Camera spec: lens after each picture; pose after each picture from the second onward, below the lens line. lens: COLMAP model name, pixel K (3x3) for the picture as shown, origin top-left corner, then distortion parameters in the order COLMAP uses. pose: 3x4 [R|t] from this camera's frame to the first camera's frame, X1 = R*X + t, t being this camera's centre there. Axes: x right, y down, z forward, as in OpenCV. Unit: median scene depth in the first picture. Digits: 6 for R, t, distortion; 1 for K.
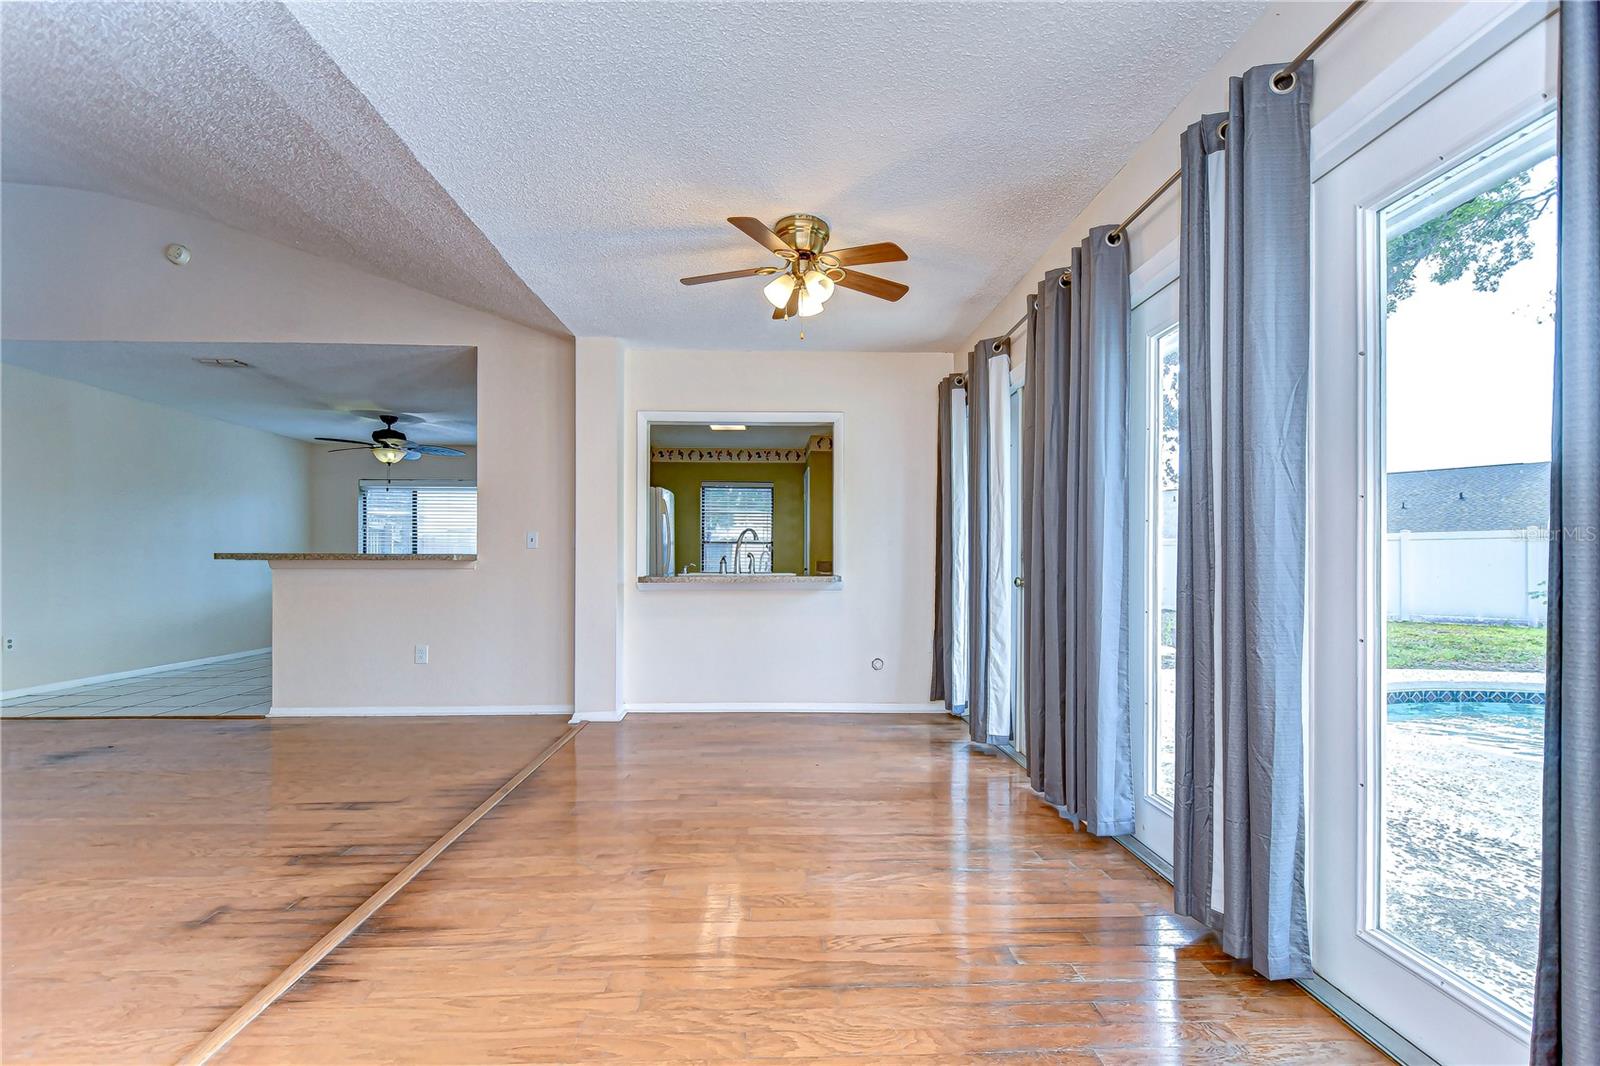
lens RADIAL K [[695.6, 0, 781.3], [0, 695.6, 562.7], [0, 0, 1]] dist [0.000176, -0.000283]
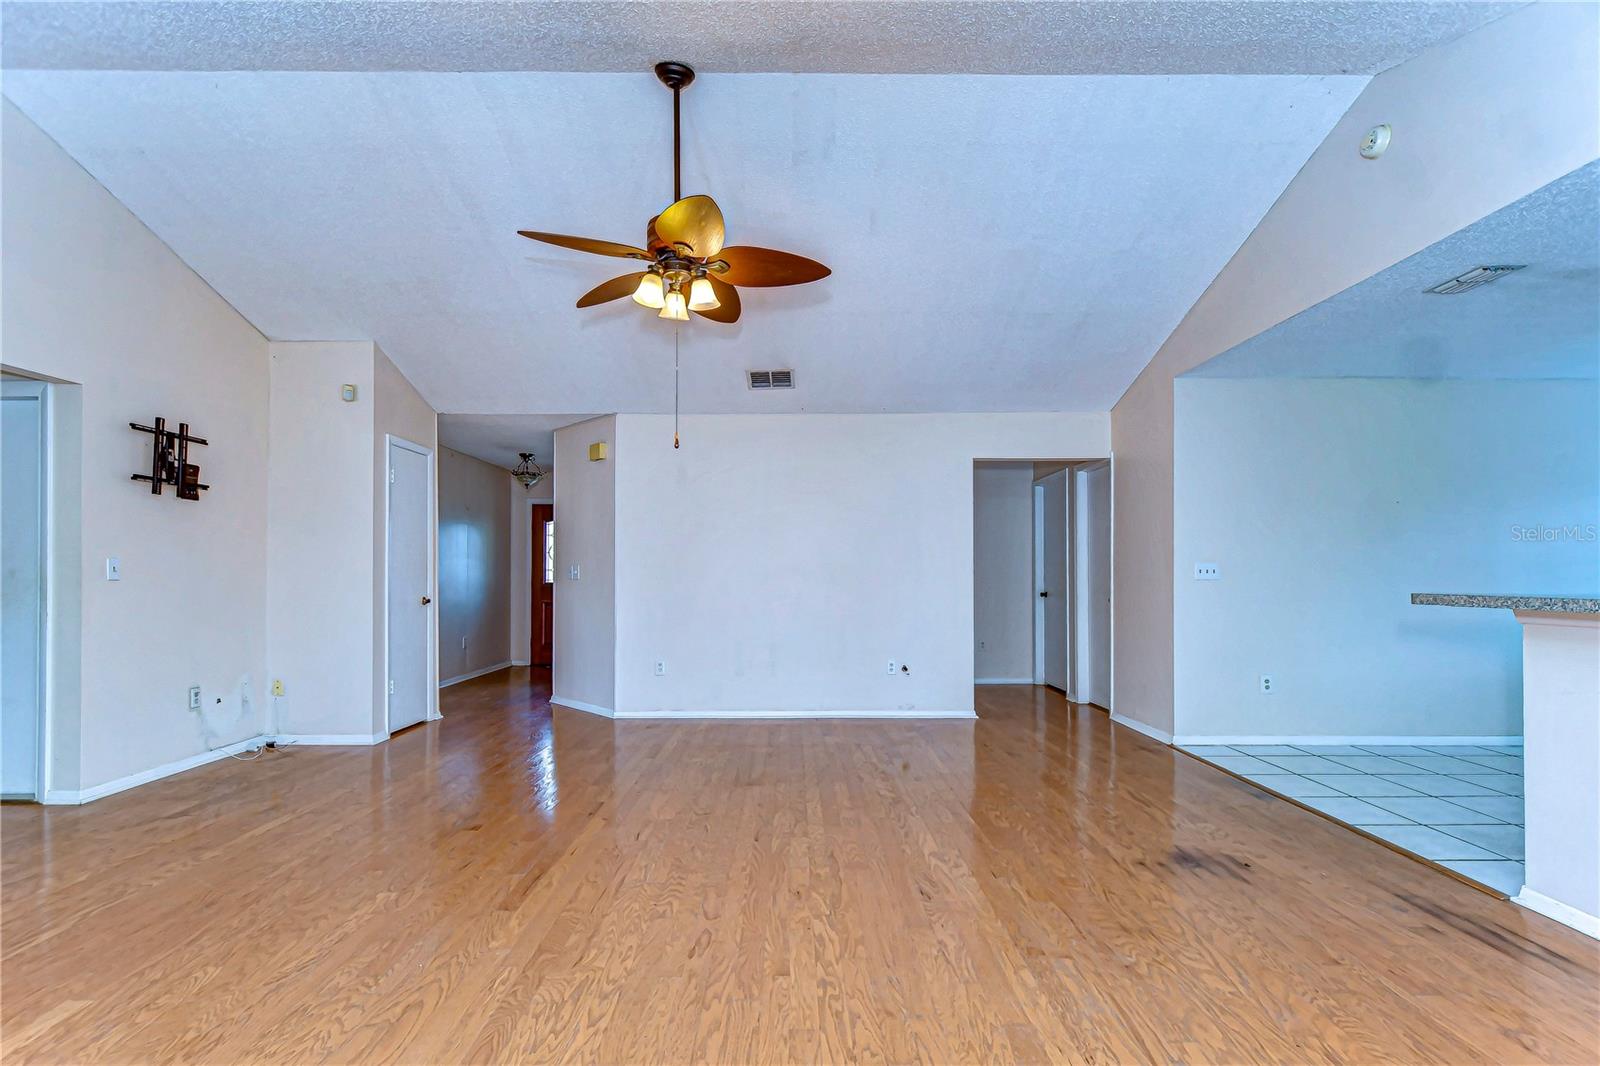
lens RADIAL K [[720.8, 0, 800.3], [0, 720.8, 569.0], [0, 0, 1]] dist [-0.001003, -0.000282]
pose [[-0.022154, -0.011457, -0.999689, -0.162597], [0.003151, 0.999929, -0.011529, -0.027218], [0.999750, -0.003405, -0.022116, 0.442361]]
